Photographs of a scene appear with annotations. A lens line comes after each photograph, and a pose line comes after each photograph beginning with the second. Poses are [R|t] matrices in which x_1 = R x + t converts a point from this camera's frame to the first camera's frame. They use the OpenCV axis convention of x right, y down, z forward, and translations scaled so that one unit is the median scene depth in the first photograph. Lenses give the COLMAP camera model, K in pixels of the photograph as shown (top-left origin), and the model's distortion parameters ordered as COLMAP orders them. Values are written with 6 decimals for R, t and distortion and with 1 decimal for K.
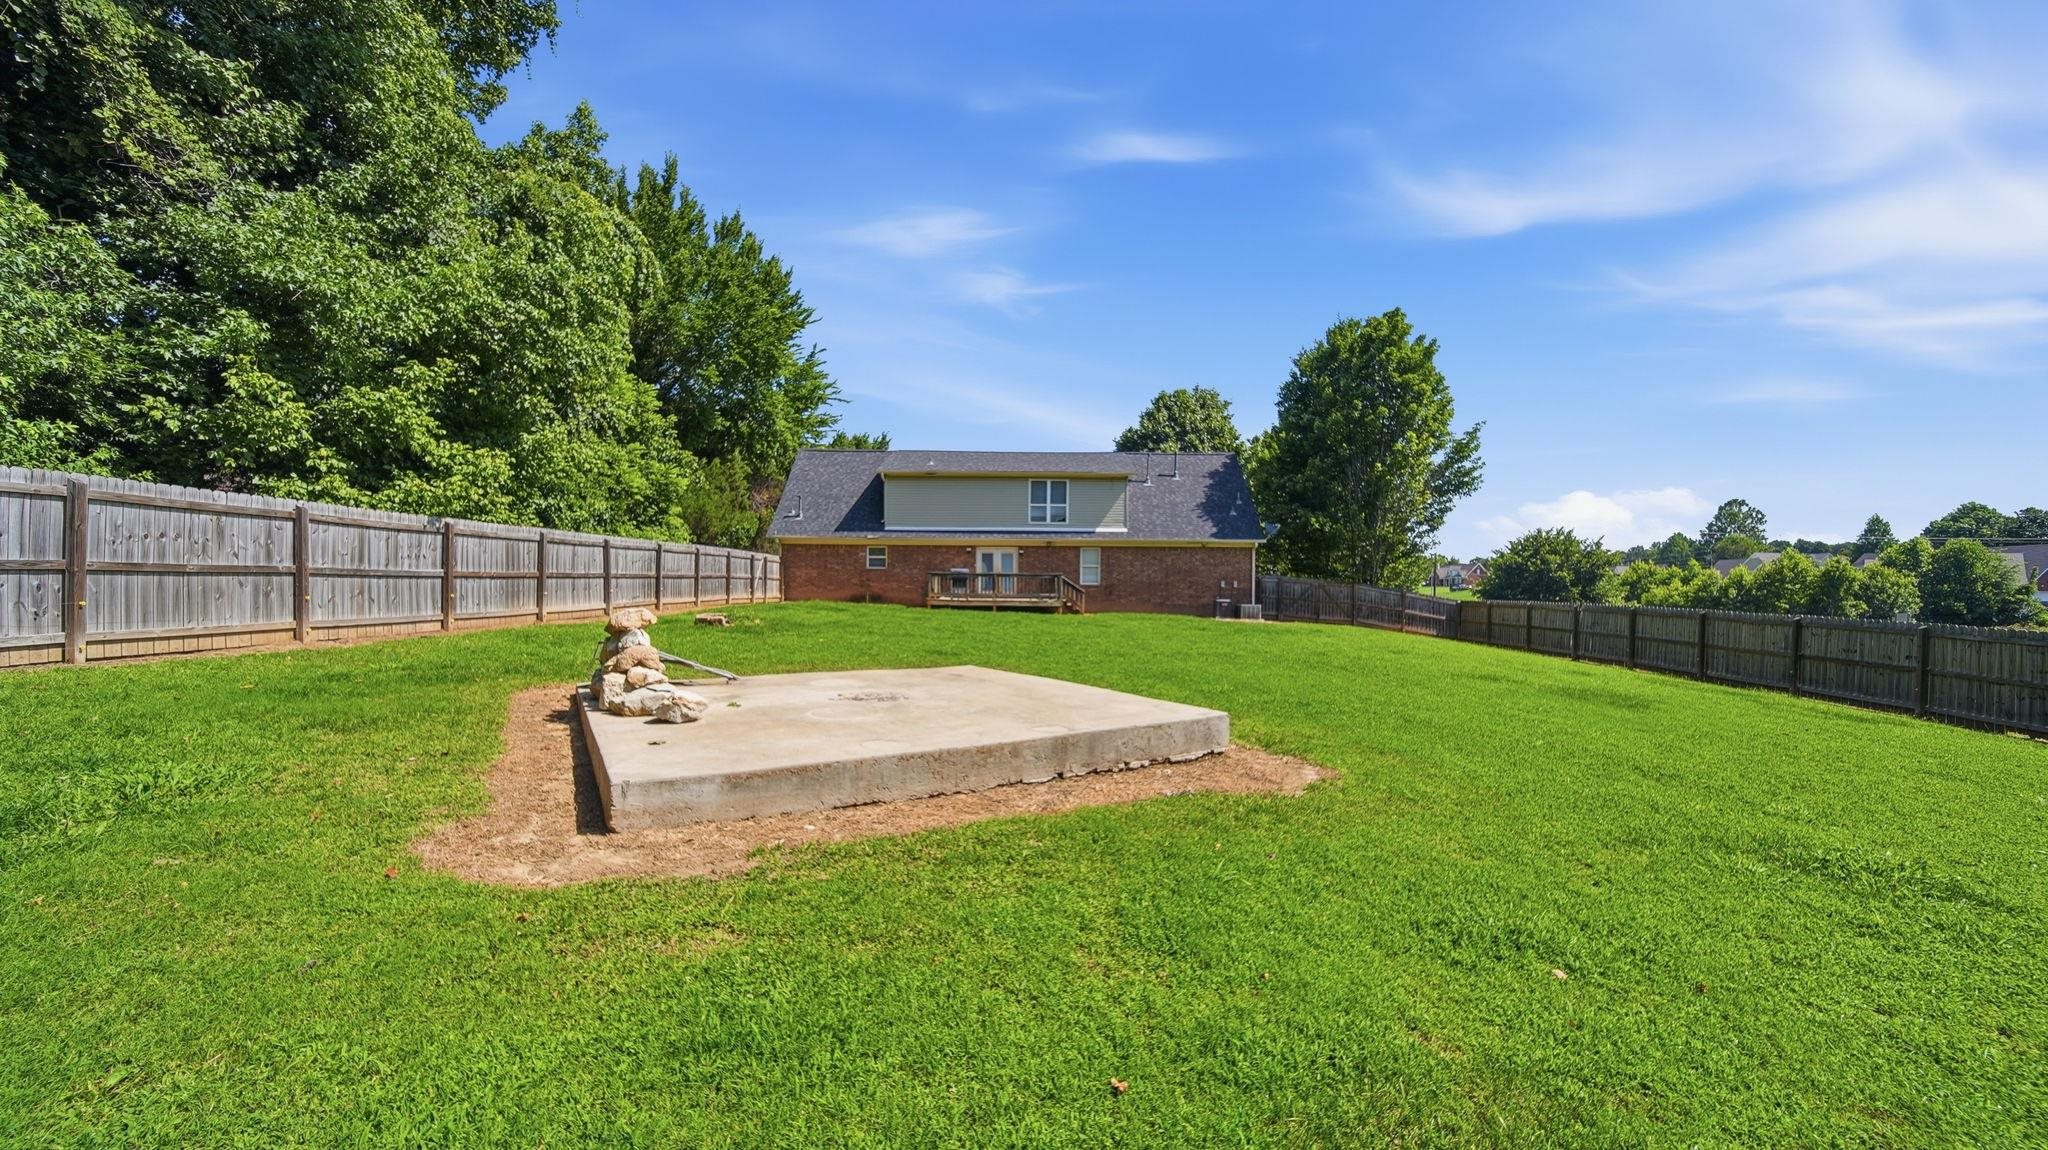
lens RADIAL K [[740.2, 0, 1034.7], [0, 740.2, 590.7], [0, 0, 1]] dist [-0.000889, -0.002048]
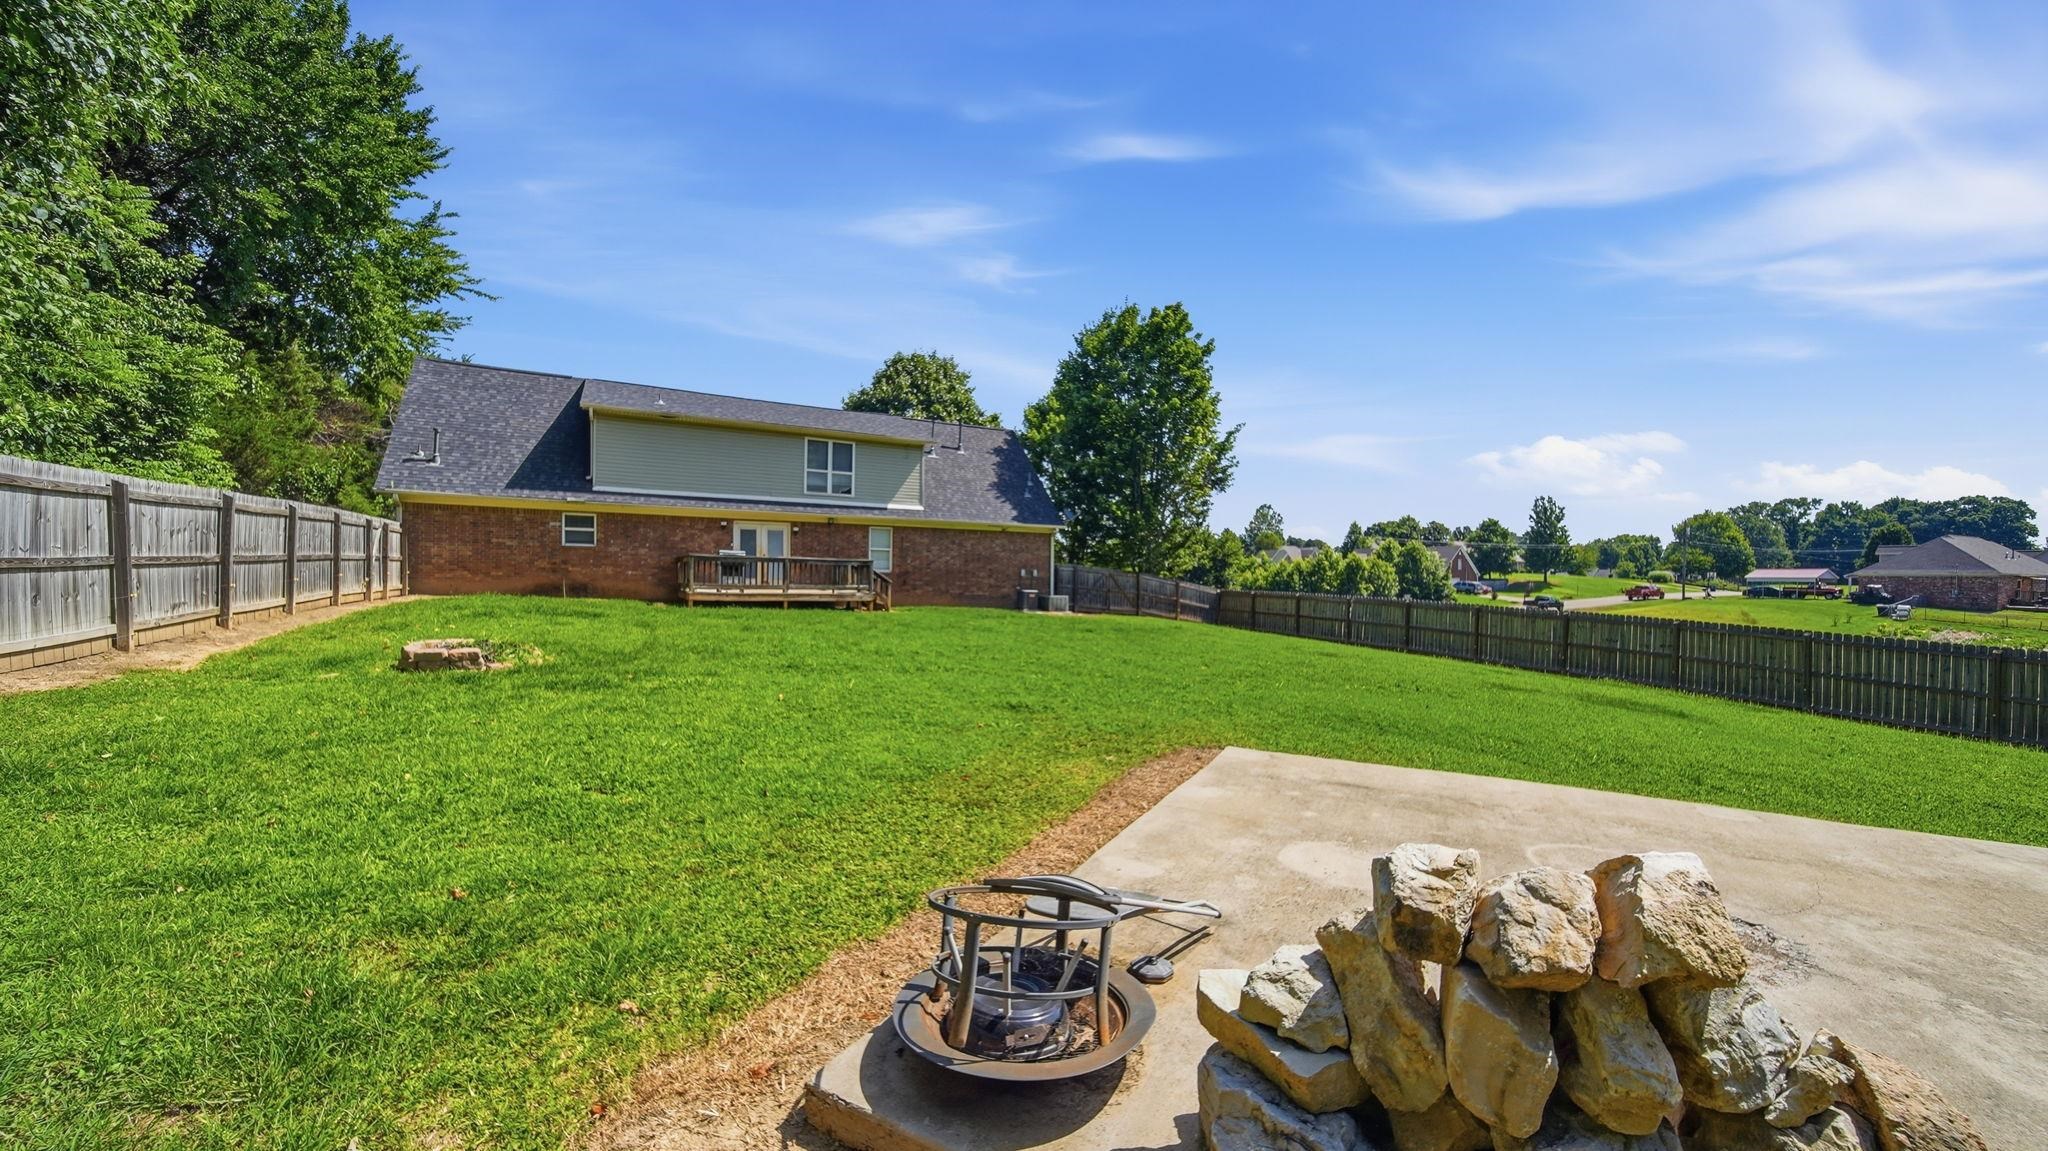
lens RADIAL K [[740.2, 0, 1034.7], [0, 740.2, 591.2], [0, 0, 1]] dist [-0.000889, -0.002048]
pose [[0.880602, -0.003380, 0.473845, -0.165939], [-0.011392, 0.999534, 0.028303, -0.012266], [-0.473720, -0.030322, 0.880153, 0.189676]]
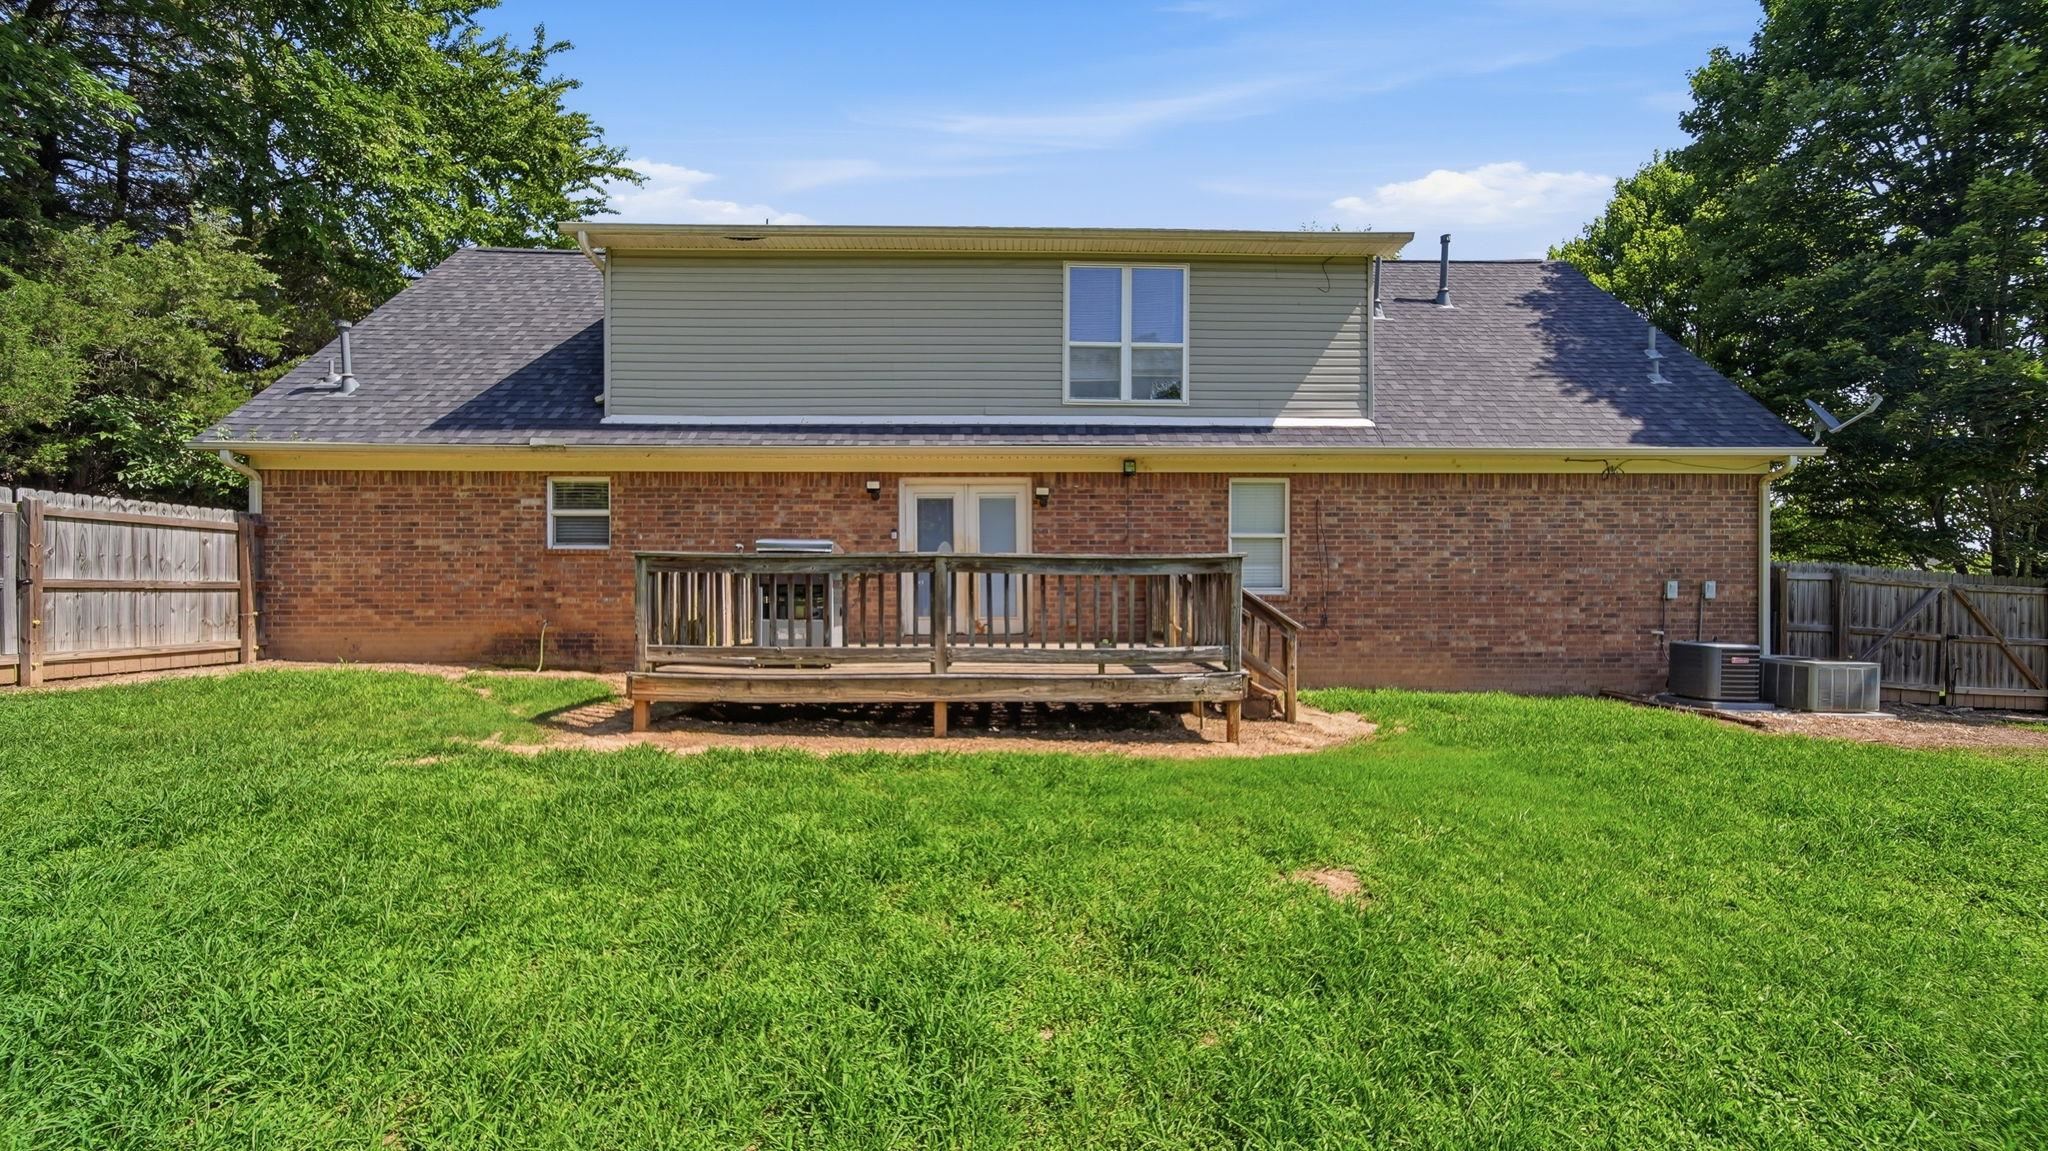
lens RADIAL K [[740.2, 0, 1034.7], [0, 740.2, 591.2], [0, 0, 1]] dist [-0.000889, -0.002048]
pose [[0.999919, -0.009078, 0.008915, -0.024361], [0.009046, 0.999953, 0.003564, -0.011805], [-0.008947, -0.003483, 0.999954, 0.685348]]
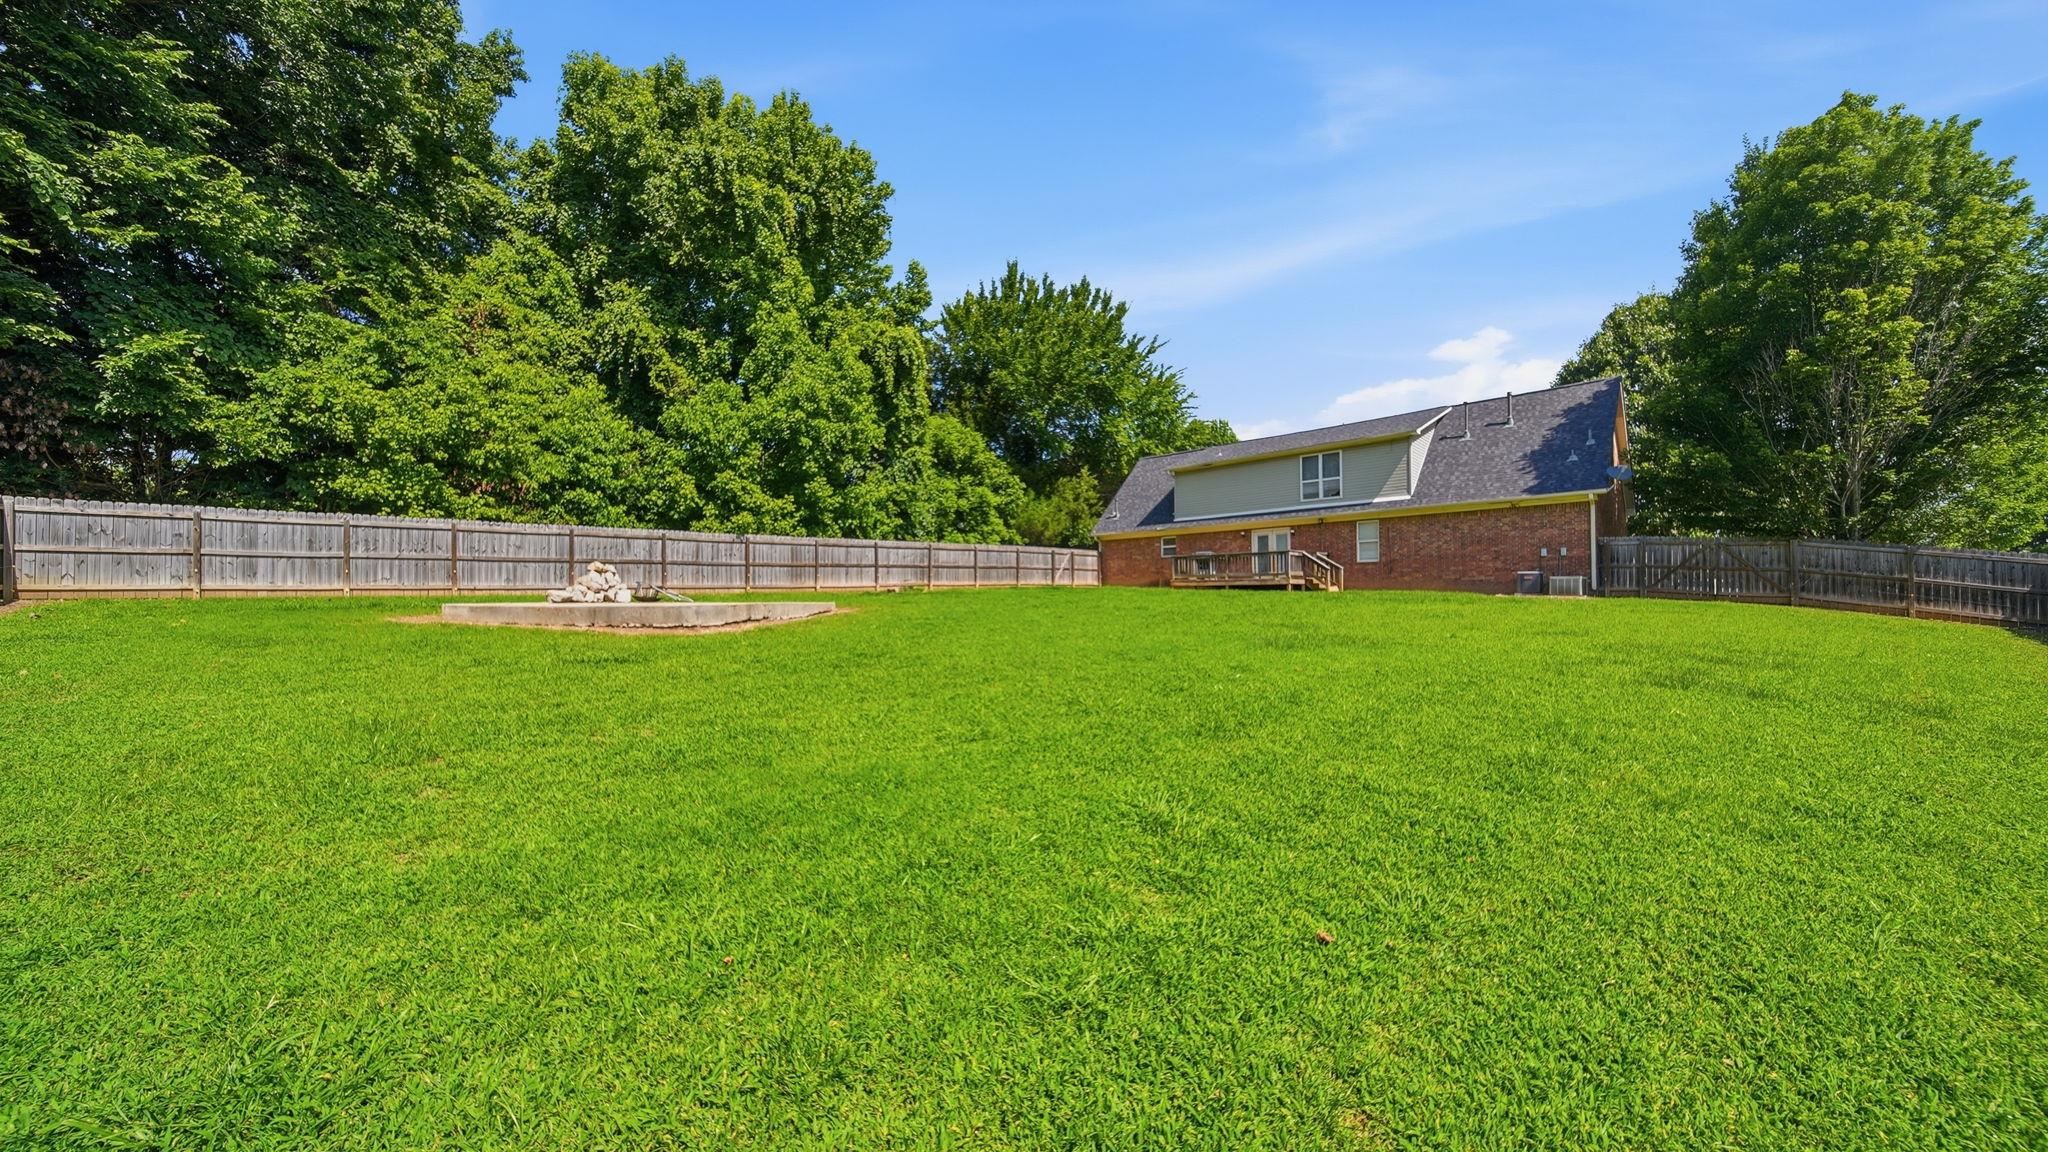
lens RADIAL K [[749.9, 0, 1032.8], [0, 749.9, 588.9], [0, 0, 1]] dist [-0.001387, -0.002834]
pose [[0.701601, -0.025555, -0.712111, 0.440130], [0.015763, 0.999669, -0.020344, 0.037346], [0.712395, 0.003049, 0.701772, 0.067276]]
